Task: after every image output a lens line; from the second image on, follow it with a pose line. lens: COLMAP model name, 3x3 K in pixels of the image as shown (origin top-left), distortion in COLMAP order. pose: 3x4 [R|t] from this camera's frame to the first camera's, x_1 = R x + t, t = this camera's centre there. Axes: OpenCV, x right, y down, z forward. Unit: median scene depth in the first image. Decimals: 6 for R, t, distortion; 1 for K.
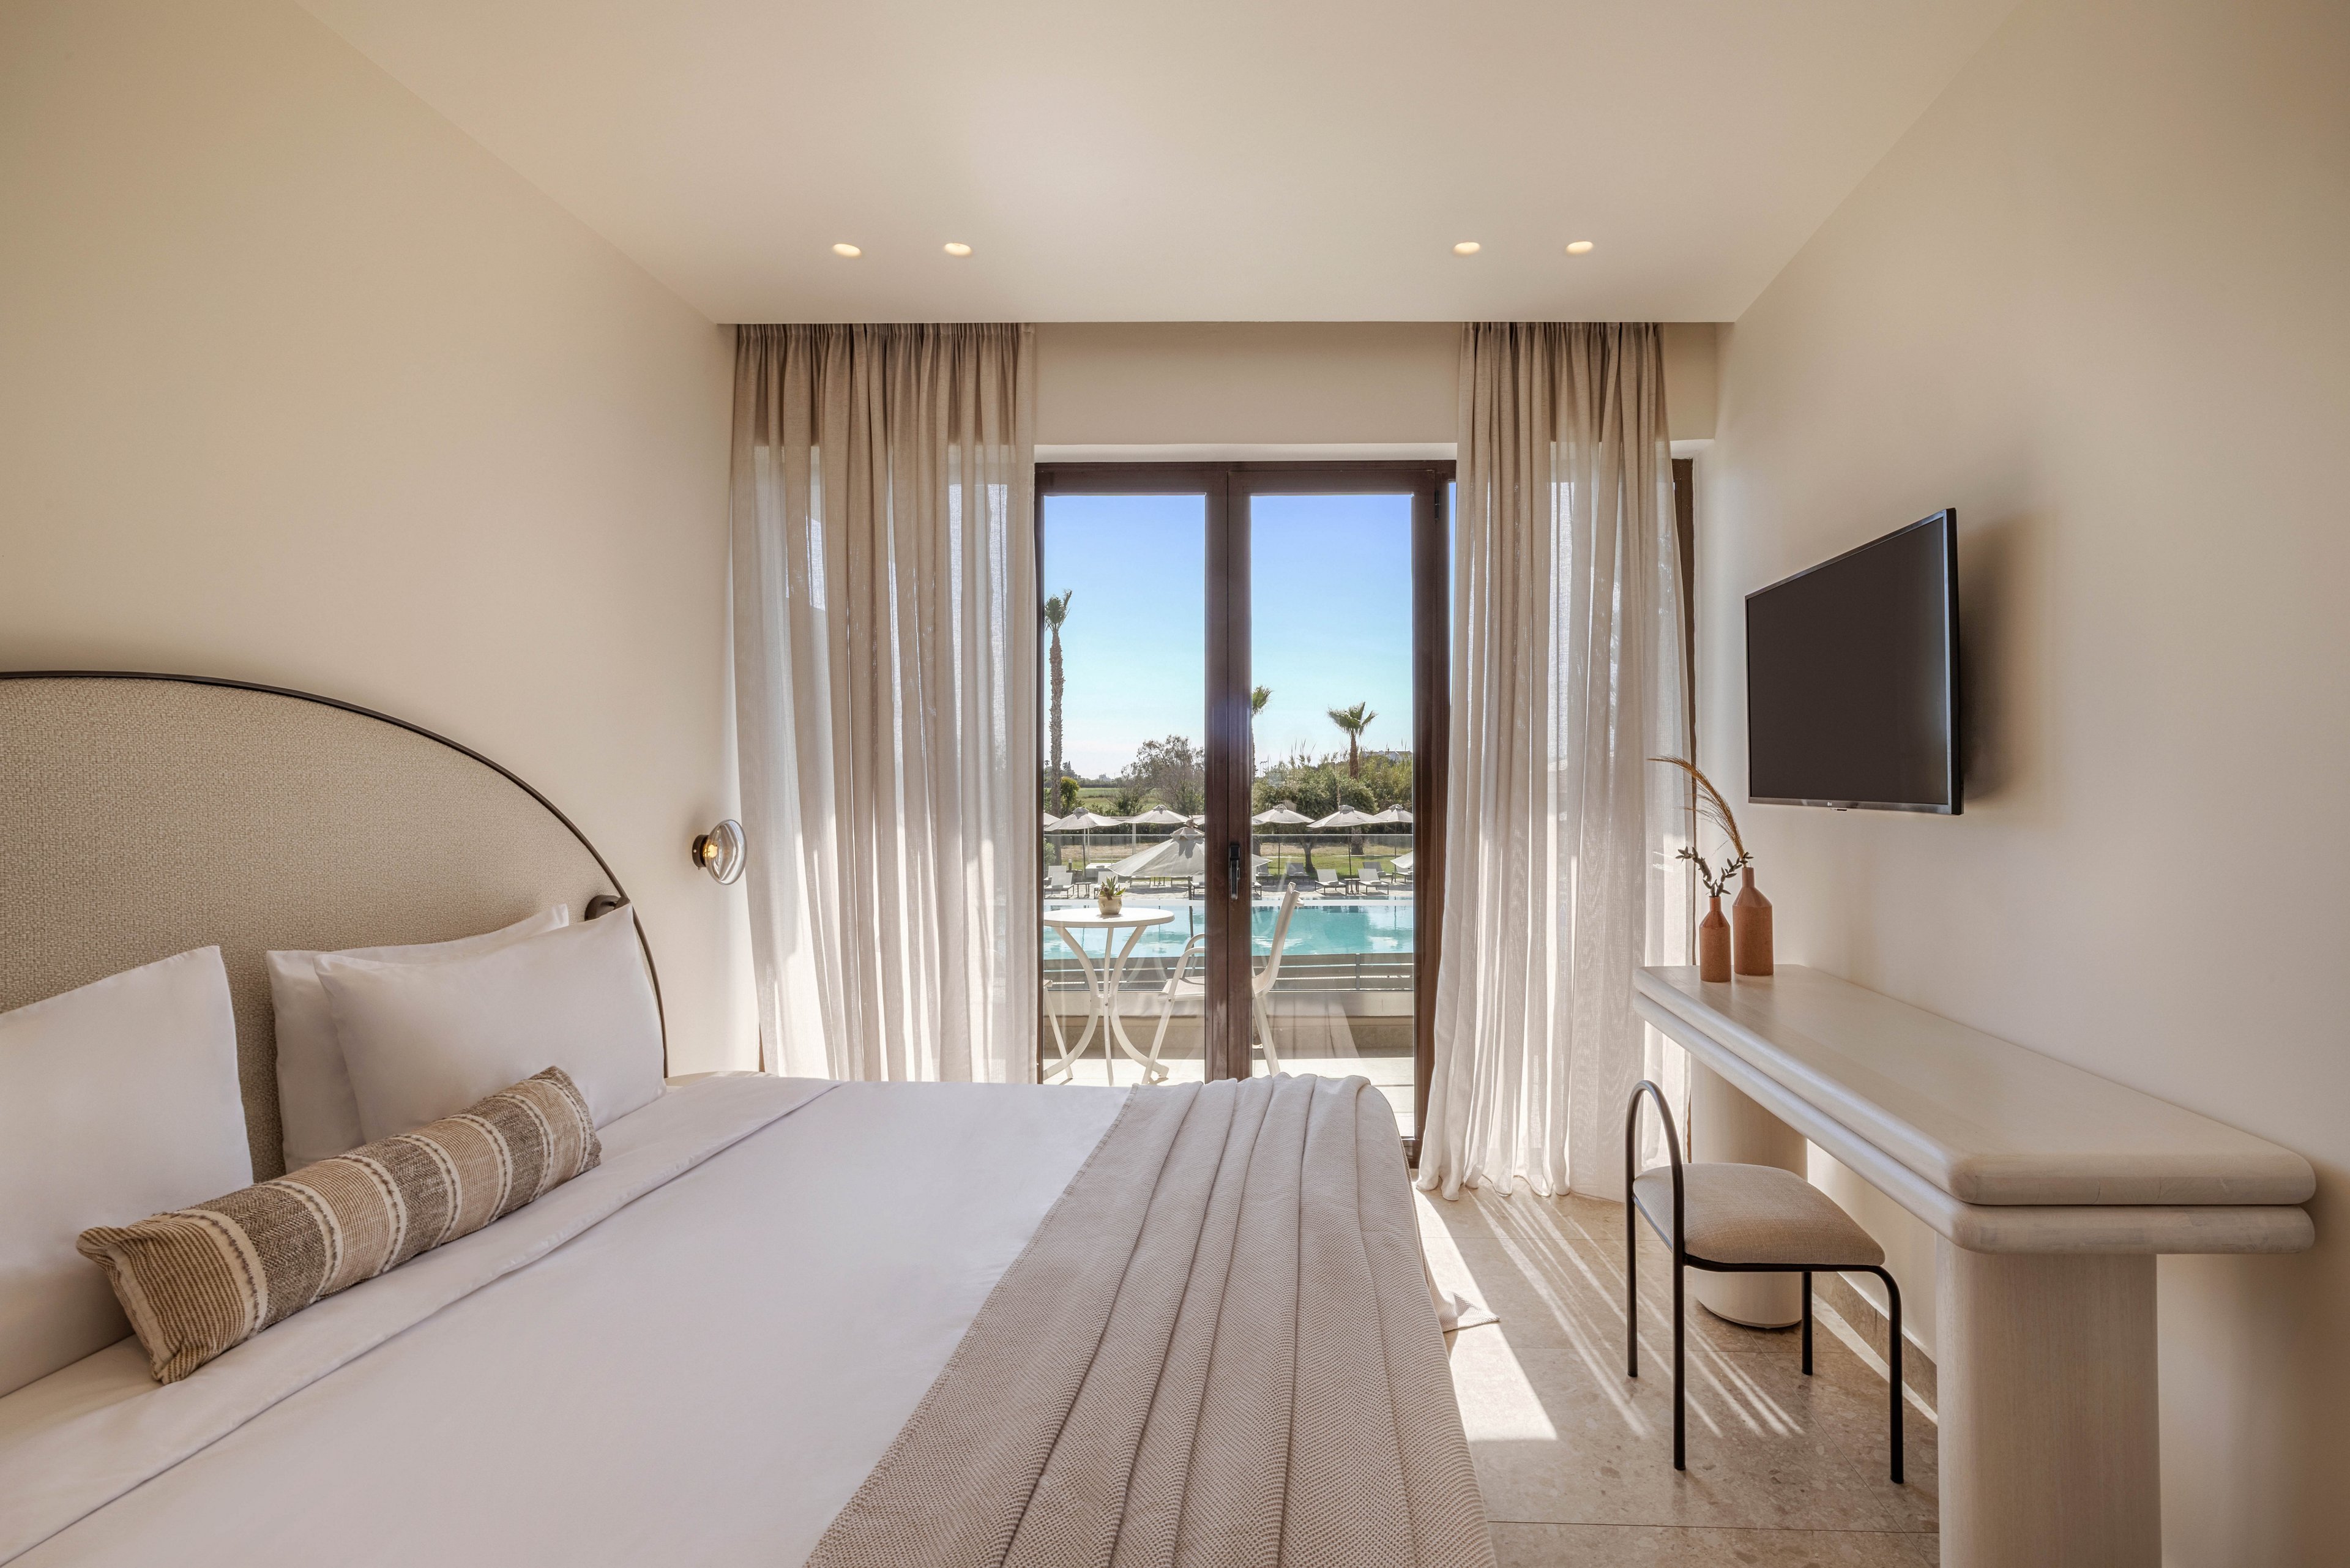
lens RADIAL K [[1056.5, 0, 1175.0], [0, 1056.5, 784.0], [0, 0, 1]] dist [-0.048946, 0.016532]
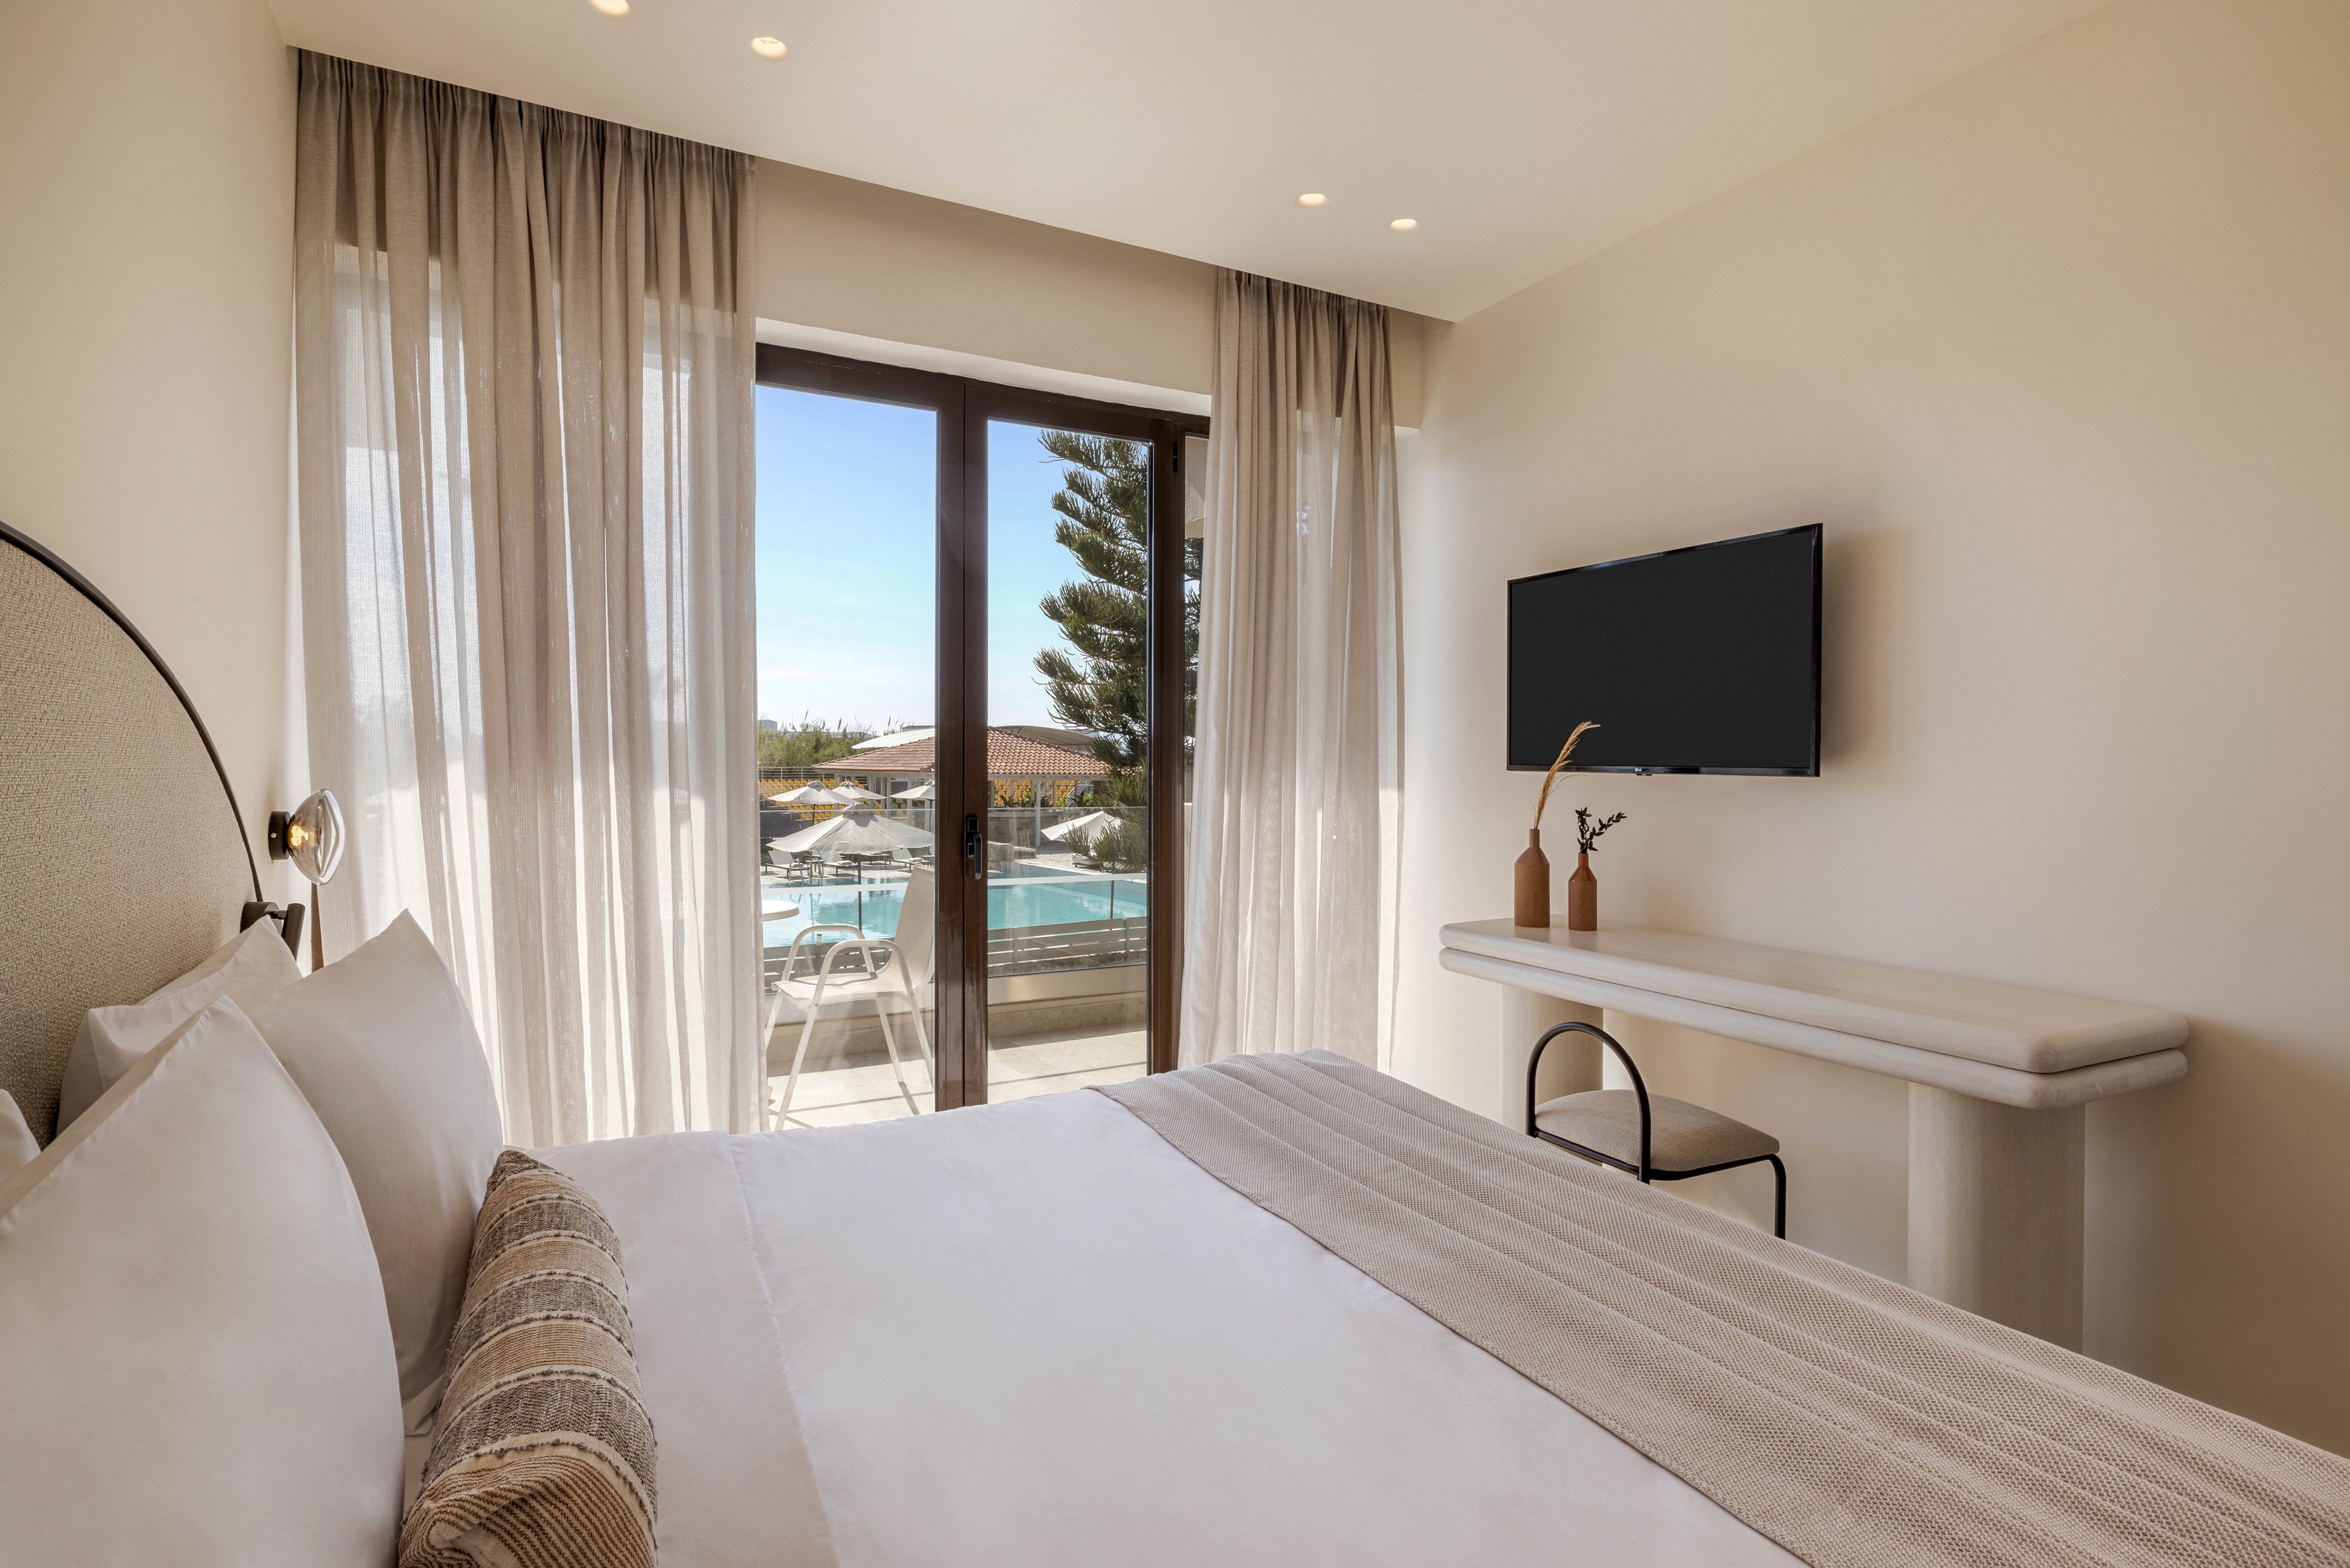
lens RADIAL K [[1141.9, 0, 1174.5], [0, 1141.9, 811.5], [0, 0, 1]] dist [-0.014205, -0.000801]
pose [[0.887949, -0.009171, 0.459850, -0.254611], [-0.013095, 0.998892, 0.045208, 0.007637], [-0.459755, -0.046164, 0.886845, 0.075735]]
